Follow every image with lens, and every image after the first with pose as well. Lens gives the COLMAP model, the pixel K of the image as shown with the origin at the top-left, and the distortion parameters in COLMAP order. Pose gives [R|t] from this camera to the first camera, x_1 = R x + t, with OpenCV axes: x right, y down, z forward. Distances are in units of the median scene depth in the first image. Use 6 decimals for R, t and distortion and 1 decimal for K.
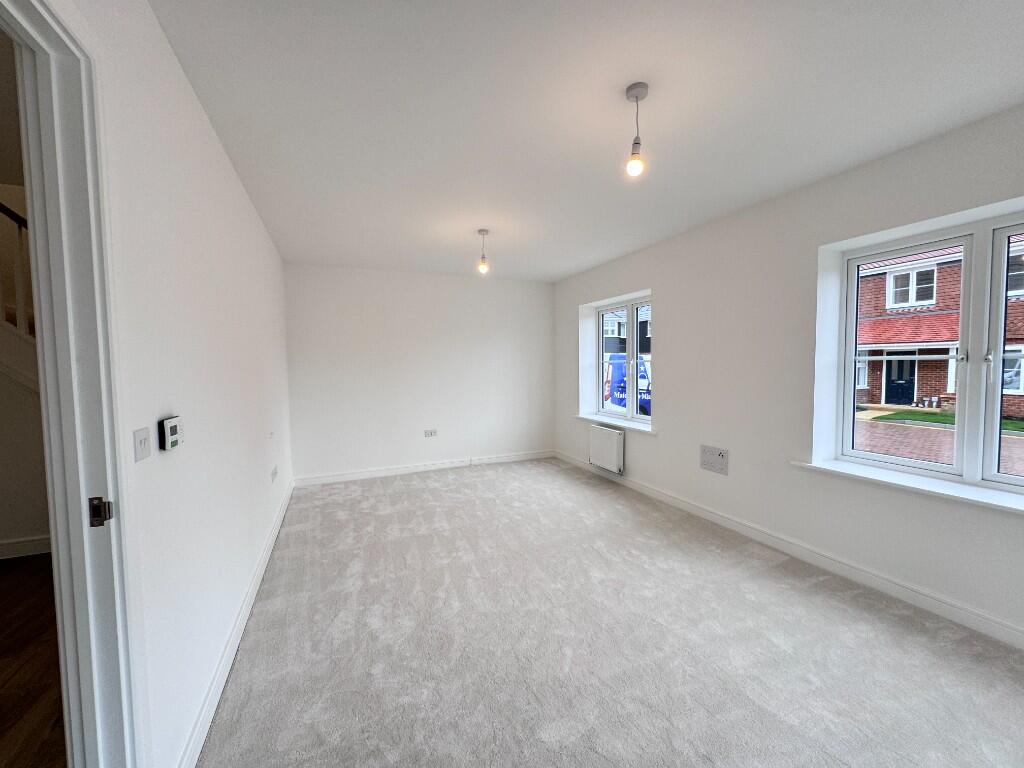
lens RADIAL K [[407.1, 0, 512.0], [0, 407.1, 384.0], [0, 0, 1]] dist [-0.004551, 0.000242]
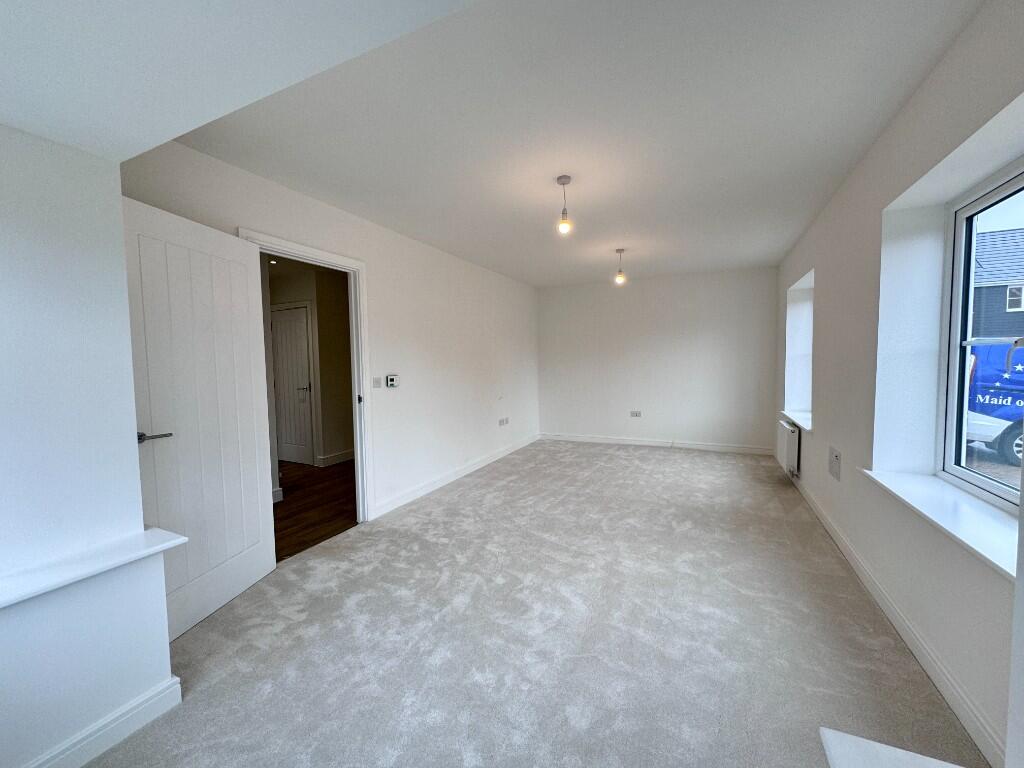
lens RADIAL K [[407.1, 0, 512.0], [0, 407.1, 384.0], [0, 0, 1]] dist [-0.004551, 0.000242]
pose [[0.660669, 0.043761, -0.749401, 0.769112], [-0.030072, 0.999041, 0.031827, 0.011238], [0.750075, 0.001508, 0.661351, -0.100220]]
